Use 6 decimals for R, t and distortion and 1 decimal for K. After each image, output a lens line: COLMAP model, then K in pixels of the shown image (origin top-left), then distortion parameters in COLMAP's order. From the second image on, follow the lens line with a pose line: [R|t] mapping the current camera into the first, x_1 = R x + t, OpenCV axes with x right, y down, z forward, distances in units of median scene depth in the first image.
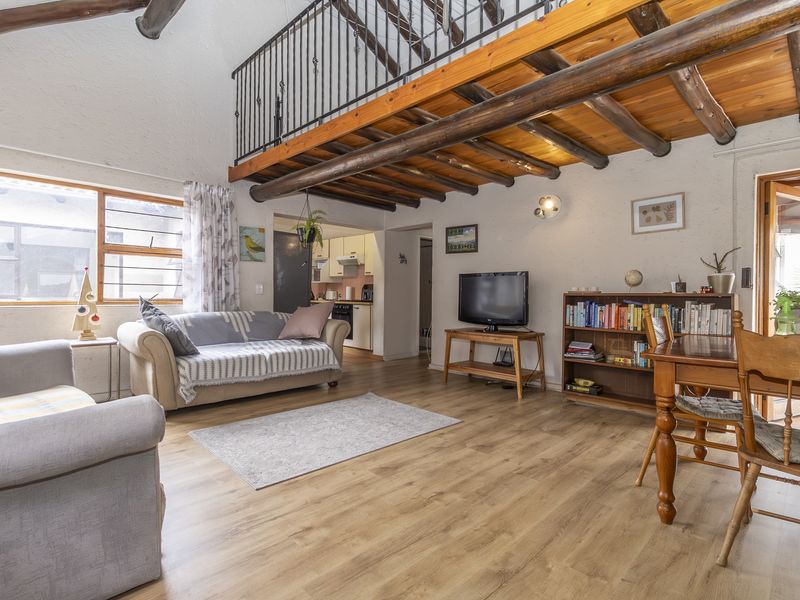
lens RADIAL K [[420.7, 0, 402.5], [0, 420.7, 293.7], [0, 0, 1]] dist [0.001080, -0.000244]
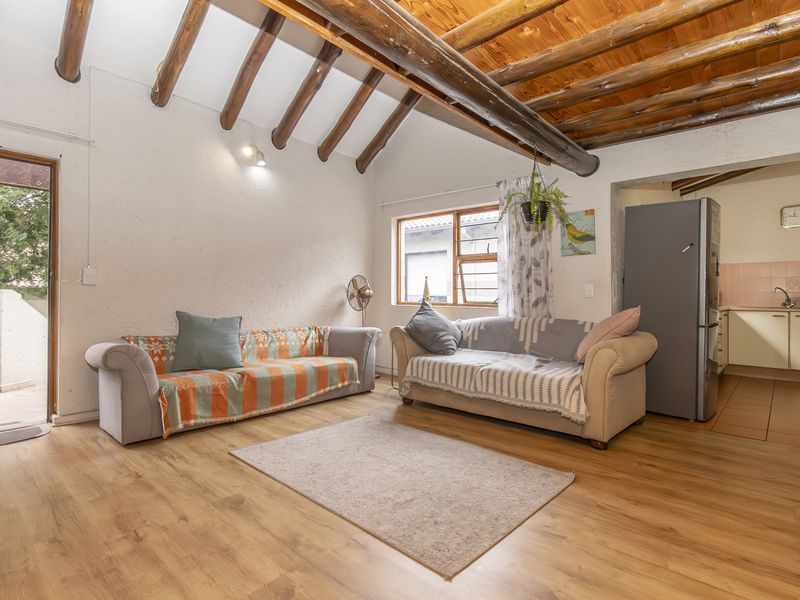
lens RADIAL K [[420.7, 0, 402.5], [0, 420.7, 293.7], [0, 0, 1]] dist [0.001080, -0.000244]
pose [[0.058314, -0.013420, -0.998208, 0.505118], [-0.003882, 0.999899, -0.013669, 0.007693], [0.998291, 0.004672, 0.058256, 0.795964]]
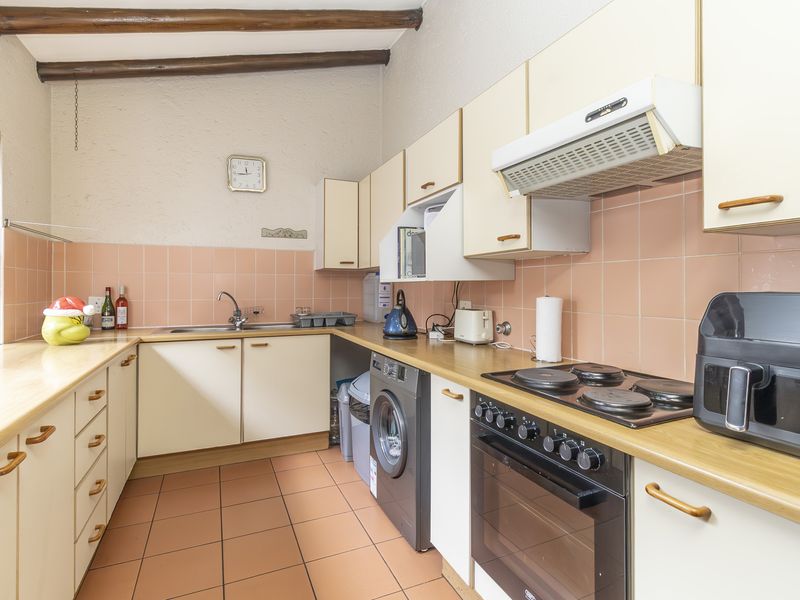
lens RADIAL K [[420.7, 0, 402.5], [0, 420.7, 293.7], [0, 0, 1]] dist [0.001080, -0.000244]
pose [[0.934365, 0.002981, -0.356306, -0.238781], [0.001330, 0.999929, 0.011854, -0.044643], [0.356316, -0.011550, 0.934294, 1.517450]]
